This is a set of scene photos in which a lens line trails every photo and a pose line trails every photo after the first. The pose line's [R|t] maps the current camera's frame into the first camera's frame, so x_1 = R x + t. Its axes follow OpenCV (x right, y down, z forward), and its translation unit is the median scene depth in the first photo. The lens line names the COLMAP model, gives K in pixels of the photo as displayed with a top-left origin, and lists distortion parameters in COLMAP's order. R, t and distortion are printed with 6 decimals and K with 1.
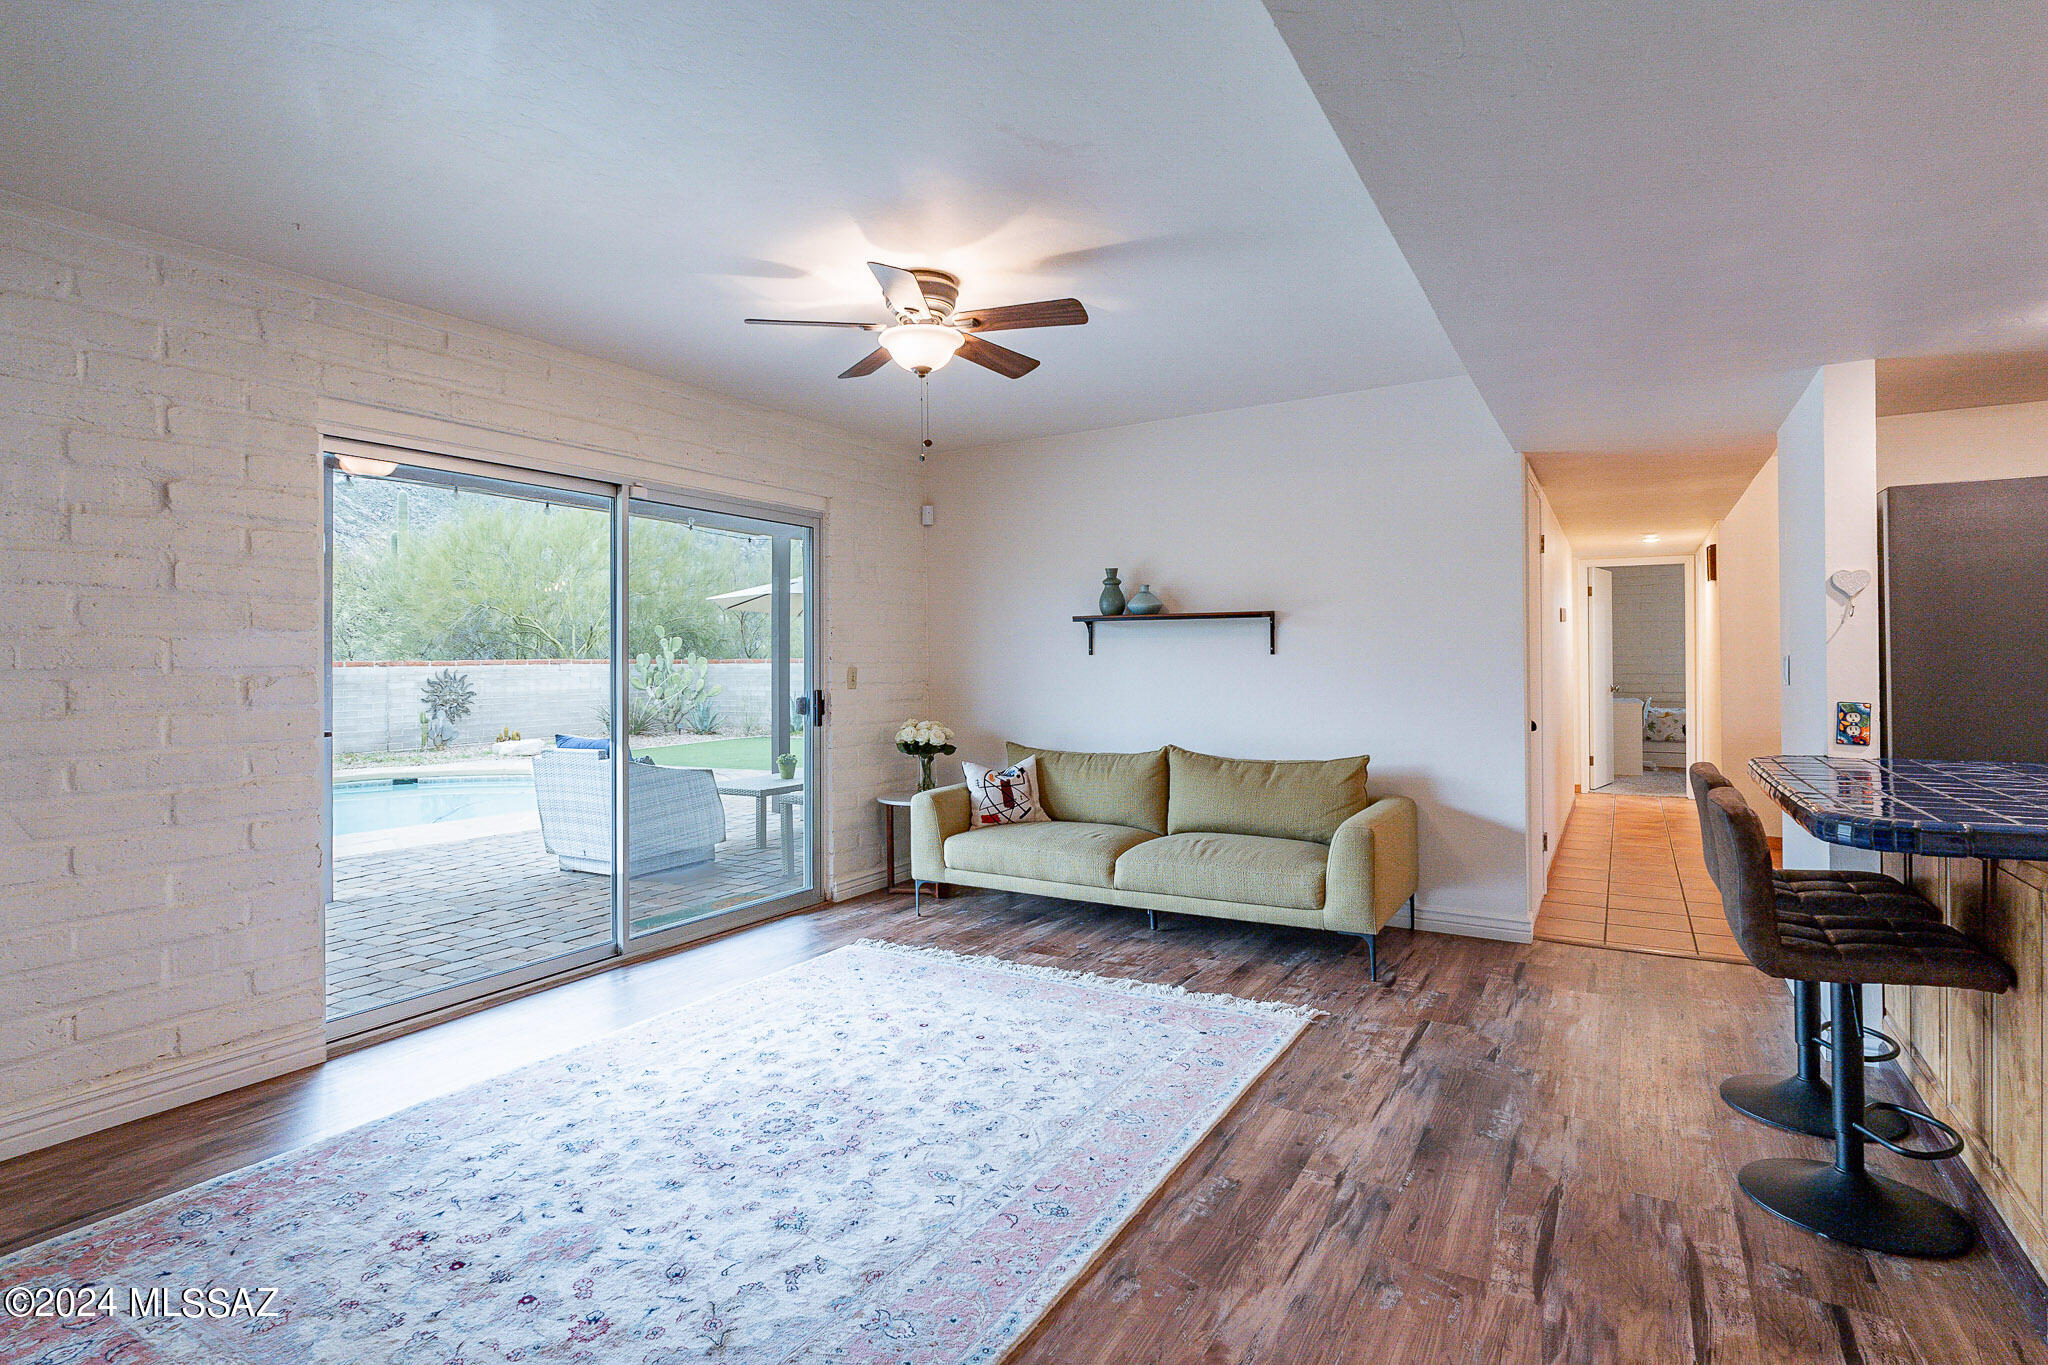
lens RADIAL K [[1044.8, 0, 1016.5], [0, 1044.8, 640.1], [0, 0, 1]] dist [-0.009150, 0.001982]
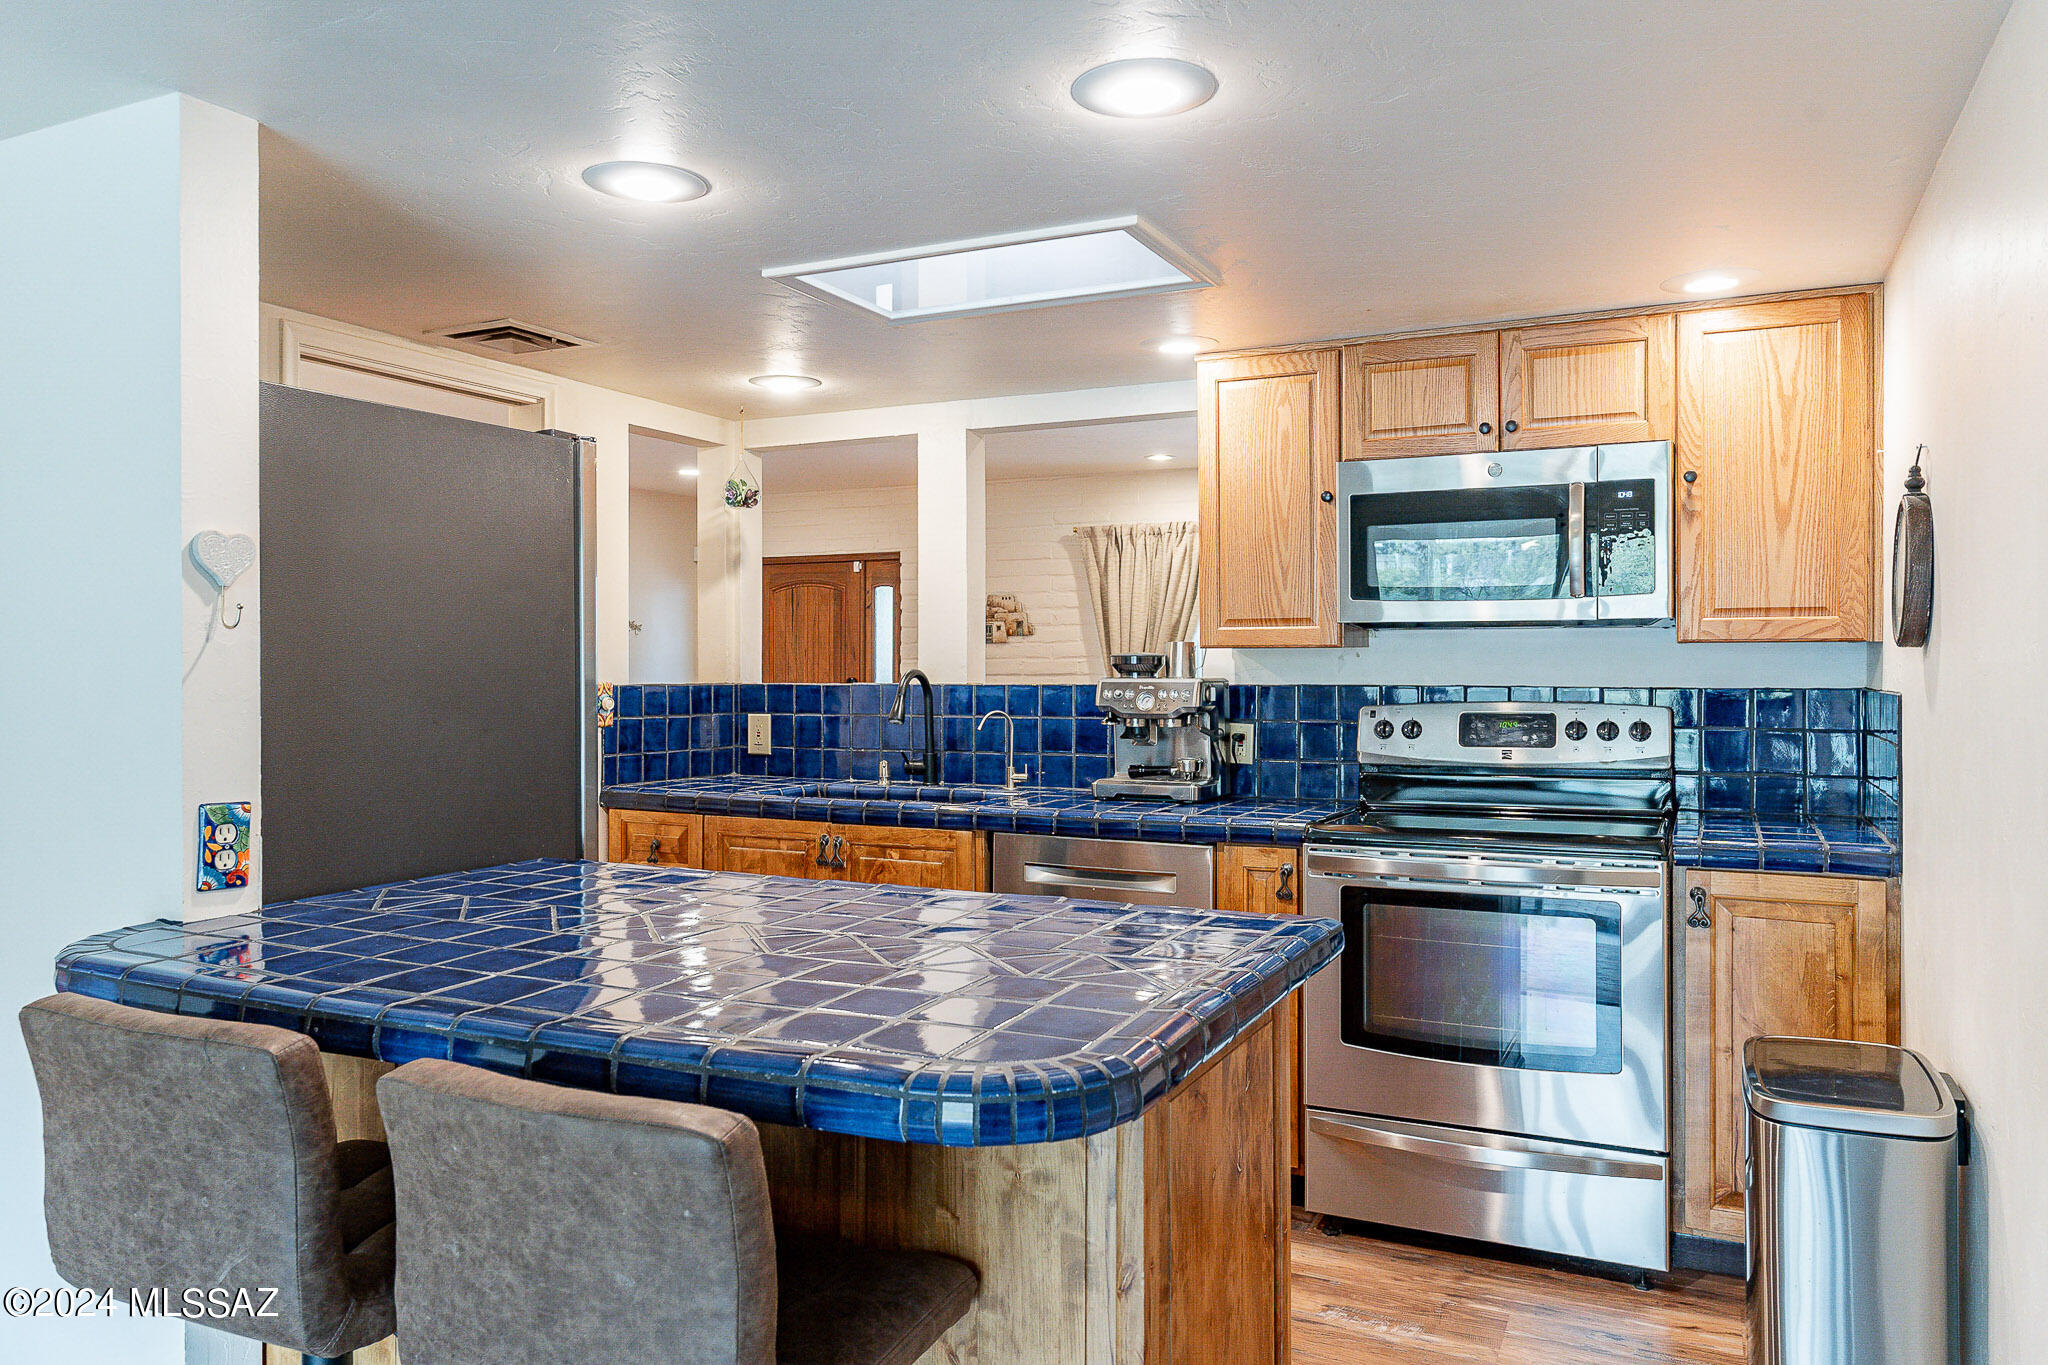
lens RADIAL K [[1419.0, 0, 1015.0], [0, 1419.0, 672.9], [0, 0, 1]] dist [0.008326, 0.005720]
pose [[-0.084988, 0.000413, 0.996382, 0.094642], [-0.017133, 0.999851, -0.001876, -0.005116], [-0.996235, -0.017231, -0.084969, 0.604315]]
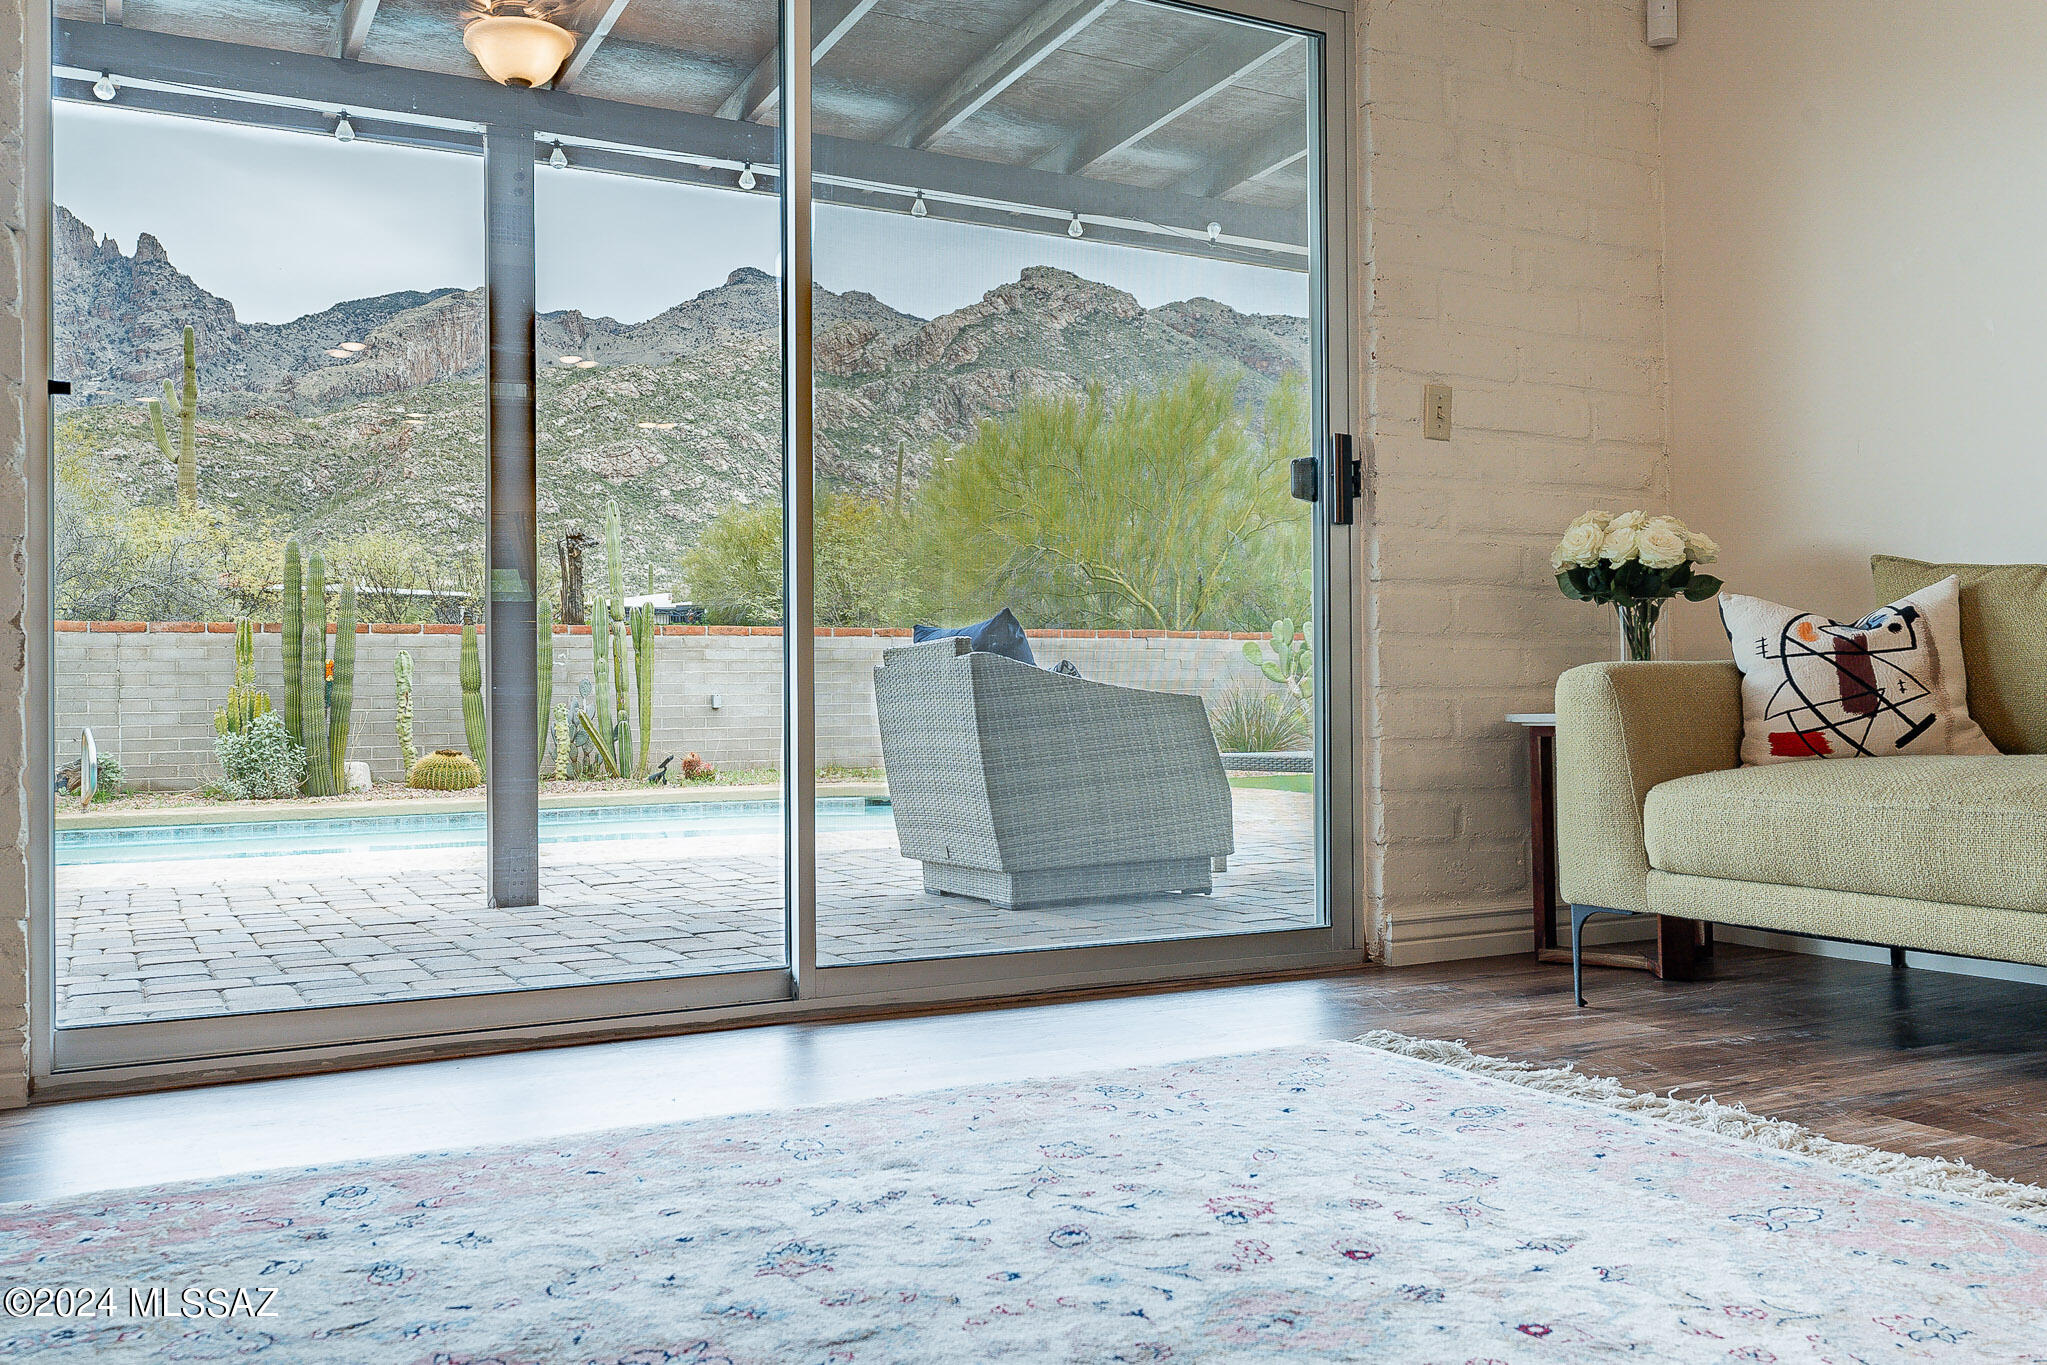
lens RADIAL K [[1723.4, 0, 1020.4], [0, 1723.4, 684.7], [0, 0, 1]] dist [0.003426, 0.001500]
pose [[0.852574, -0.007482, -0.522554, 0.075690], [0.011015, 0.999933, 0.003653, 0.209142], [0.522491, -0.008871, 0.852599, 0.548325]]
